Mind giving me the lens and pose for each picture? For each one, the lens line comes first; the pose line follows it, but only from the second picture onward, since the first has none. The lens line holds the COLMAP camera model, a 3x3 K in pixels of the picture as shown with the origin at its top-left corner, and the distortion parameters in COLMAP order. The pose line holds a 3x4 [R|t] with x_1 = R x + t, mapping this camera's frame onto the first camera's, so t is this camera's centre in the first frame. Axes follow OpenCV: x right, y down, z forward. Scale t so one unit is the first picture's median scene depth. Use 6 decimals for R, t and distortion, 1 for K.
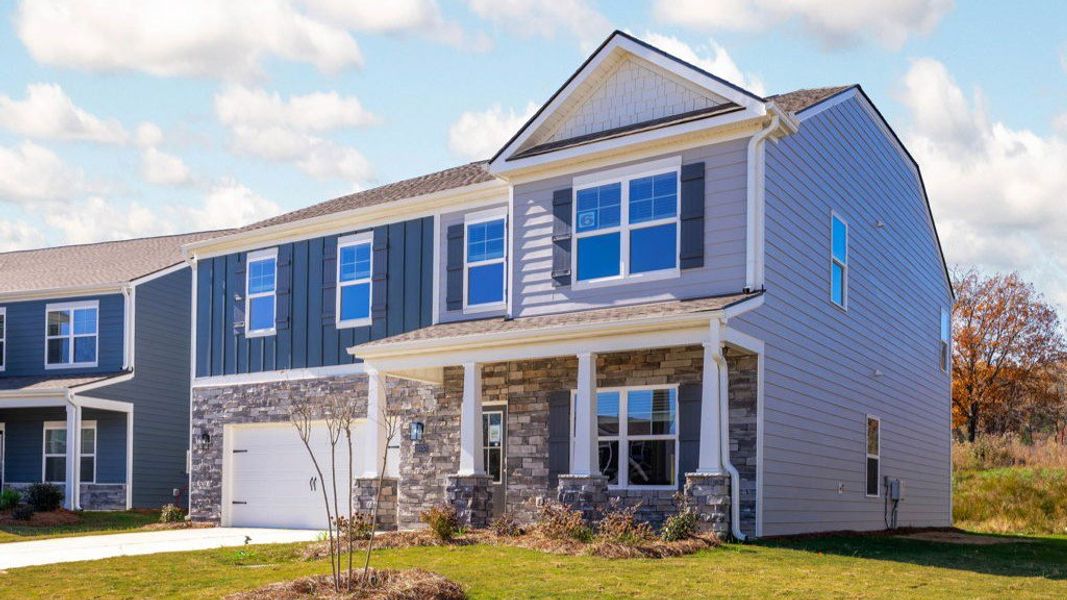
lens RADIAL K [[959.5, 0, 532.3], [0, 959.5, 320.3], [0, 0, 1]] dist [0.002037, -0.001190]
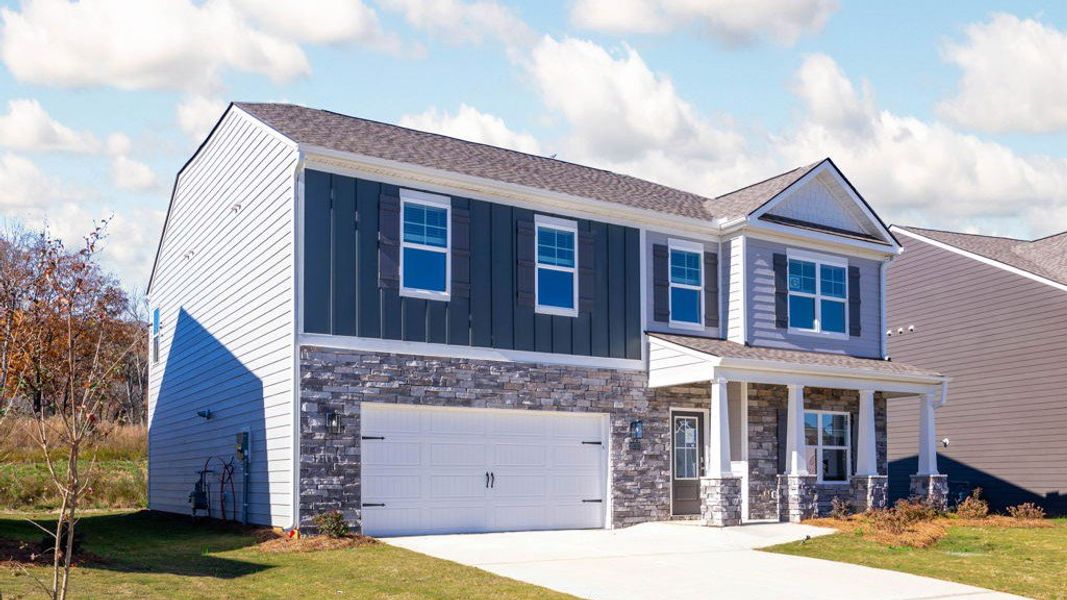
lens RADIAL K [[904.8, 0, 534.0], [0, 904.8, 284.1], [0, 0, 1]] dist [-0.002861, 0.001172]
pose [[0.425384, 0.175951, 0.887744, -1.101278], [-0.162150, 0.979864, -0.116511, 0.094112], [-0.890368, -0.094386, 0.445349, 0.683097]]
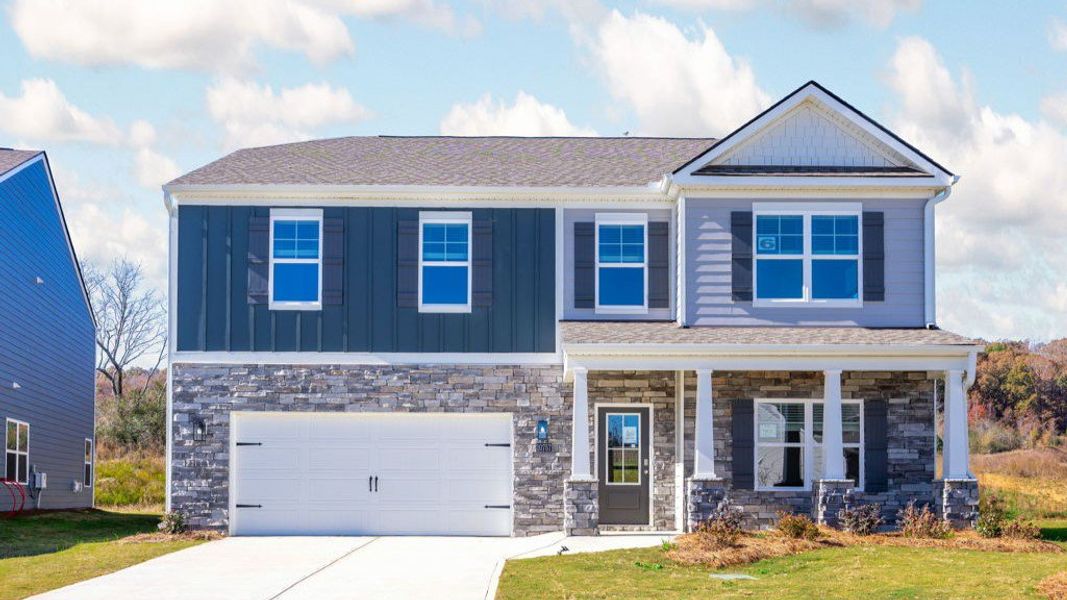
lens RADIAL K [[948.4, 0, 533.5], [0, 948.4, 300.0], [0, 0, 1]] dist [0.000283, -0.001558]
pose [[0.833631, 0.101392, 0.542936, -0.669284], [-0.096209, 0.994635, -0.038025, 0.023421], [-0.543878, -0.020537, 0.838913, 0.212647]]
